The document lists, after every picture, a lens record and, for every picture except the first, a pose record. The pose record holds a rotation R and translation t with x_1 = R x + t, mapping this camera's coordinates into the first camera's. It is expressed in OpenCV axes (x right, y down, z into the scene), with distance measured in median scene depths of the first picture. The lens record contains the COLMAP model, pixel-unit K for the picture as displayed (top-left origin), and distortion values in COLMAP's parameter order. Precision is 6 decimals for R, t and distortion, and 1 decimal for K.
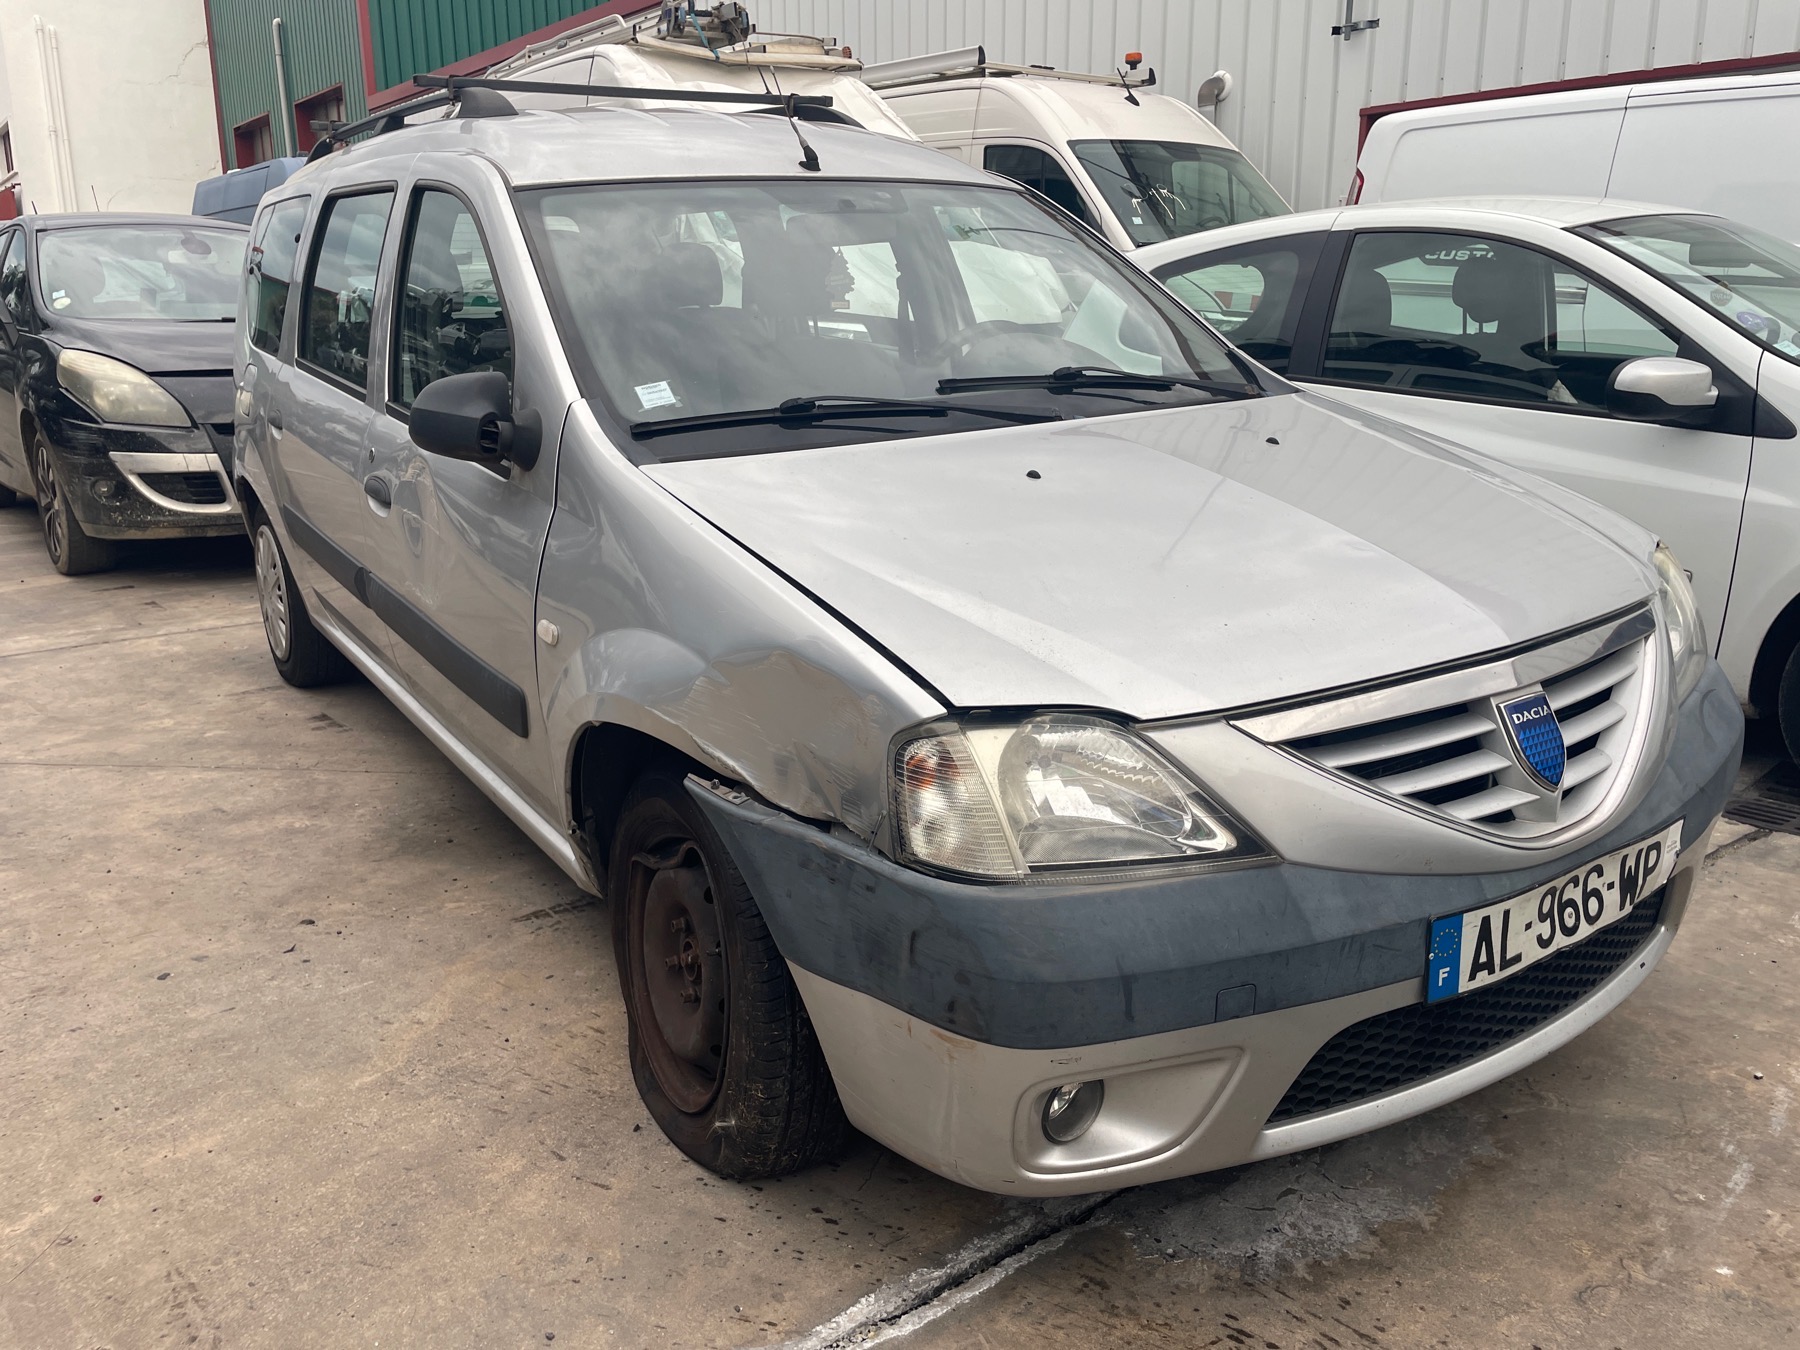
lens RADIAL K [[1360.9, 0, 889.5], [0, 1360.9, 666.1], [0, 0, 1]] dist [0.077068, -0.099158]
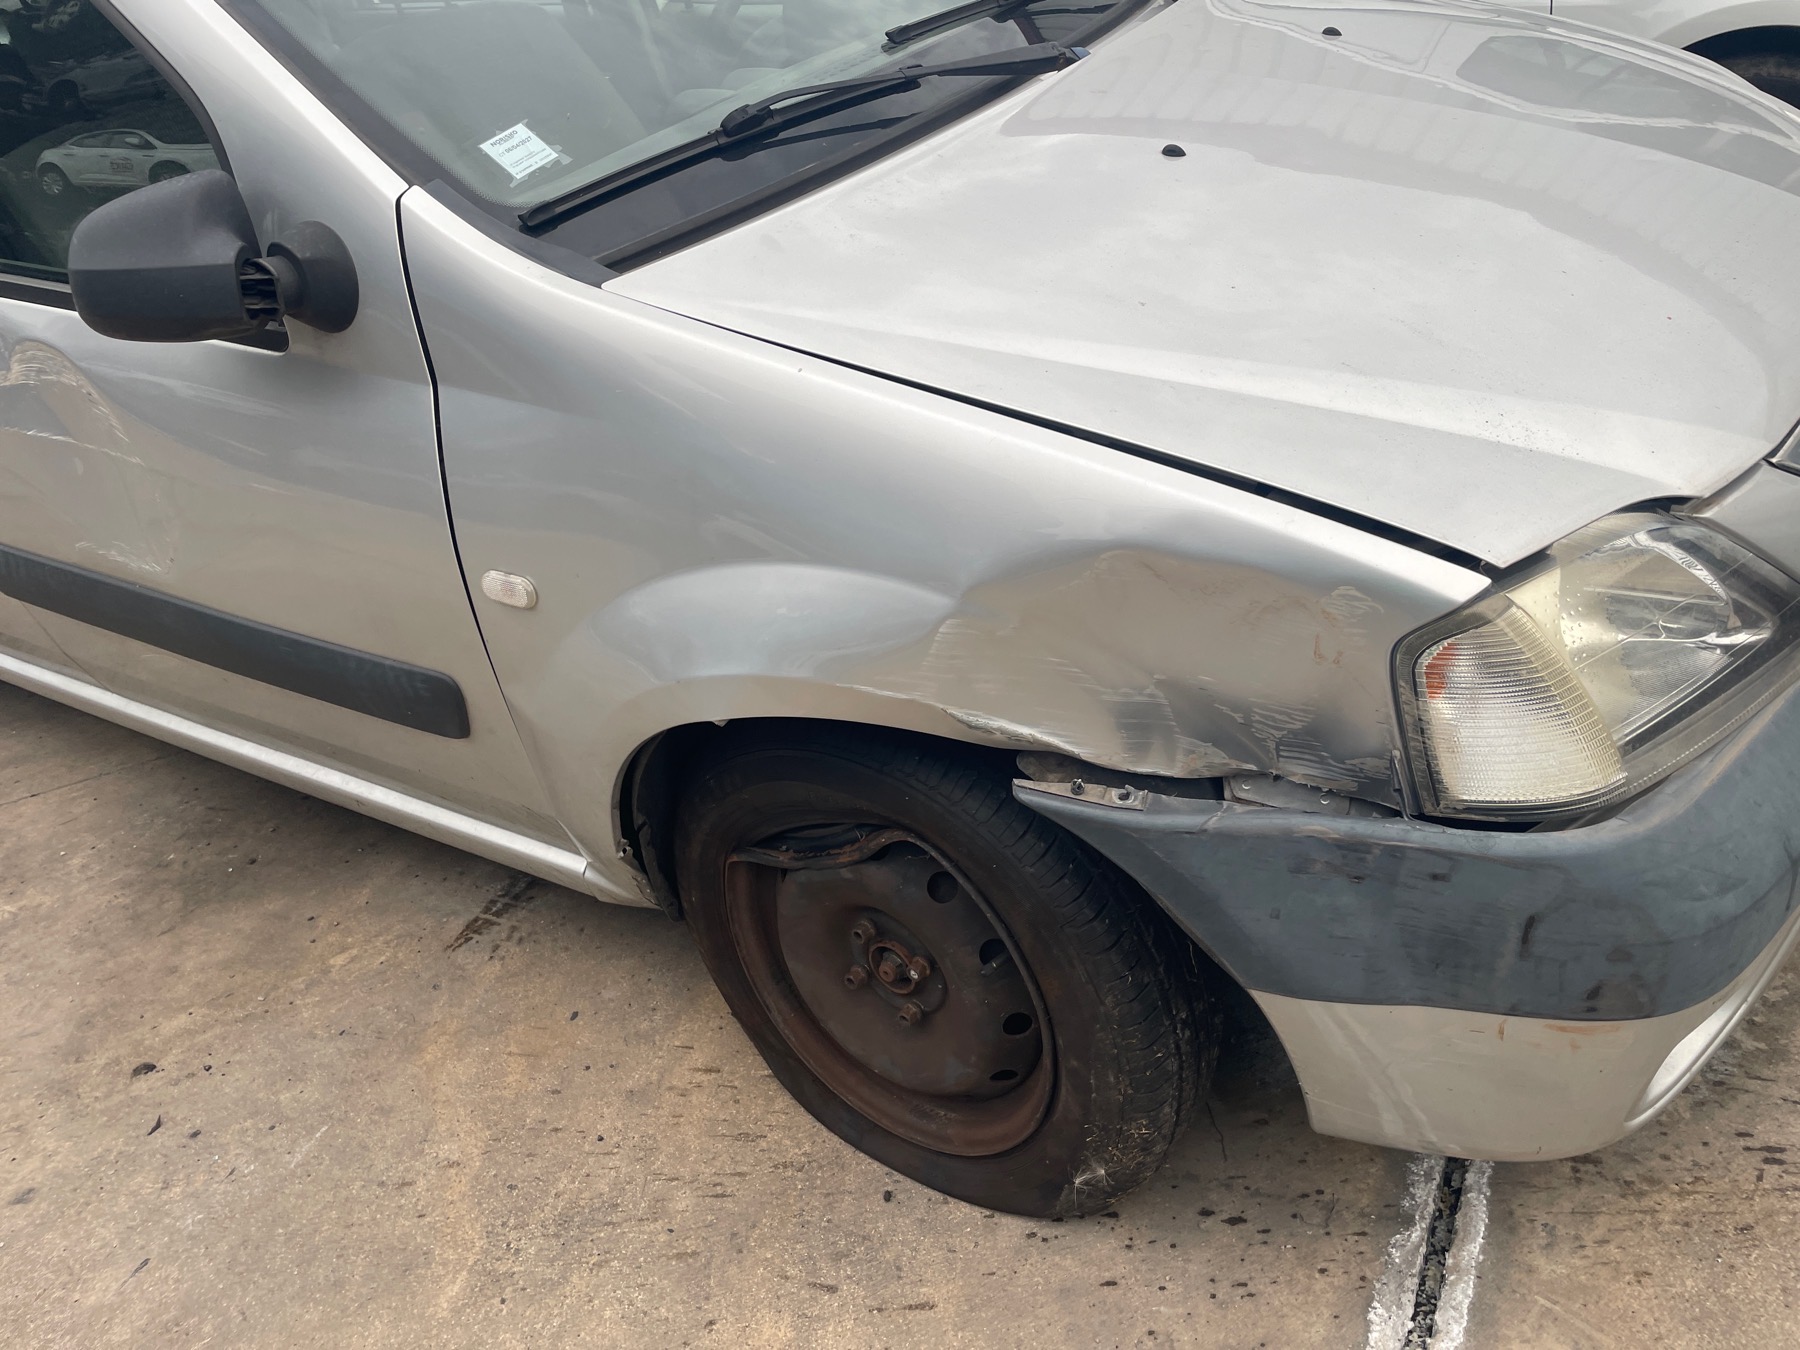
lens RADIAL K [[1360.9, 0, 913.2], [0, 1360.9, 665.6], [0, 0, 1]] dist [0.077068, -0.099158]
pose [[0.896813, -0.331064, 0.293466, -0.268552], [0.247233, 0.925127, 0.288123, -0.121584], [-0.366881, -0.185838, 0.911517, 0.348462]]
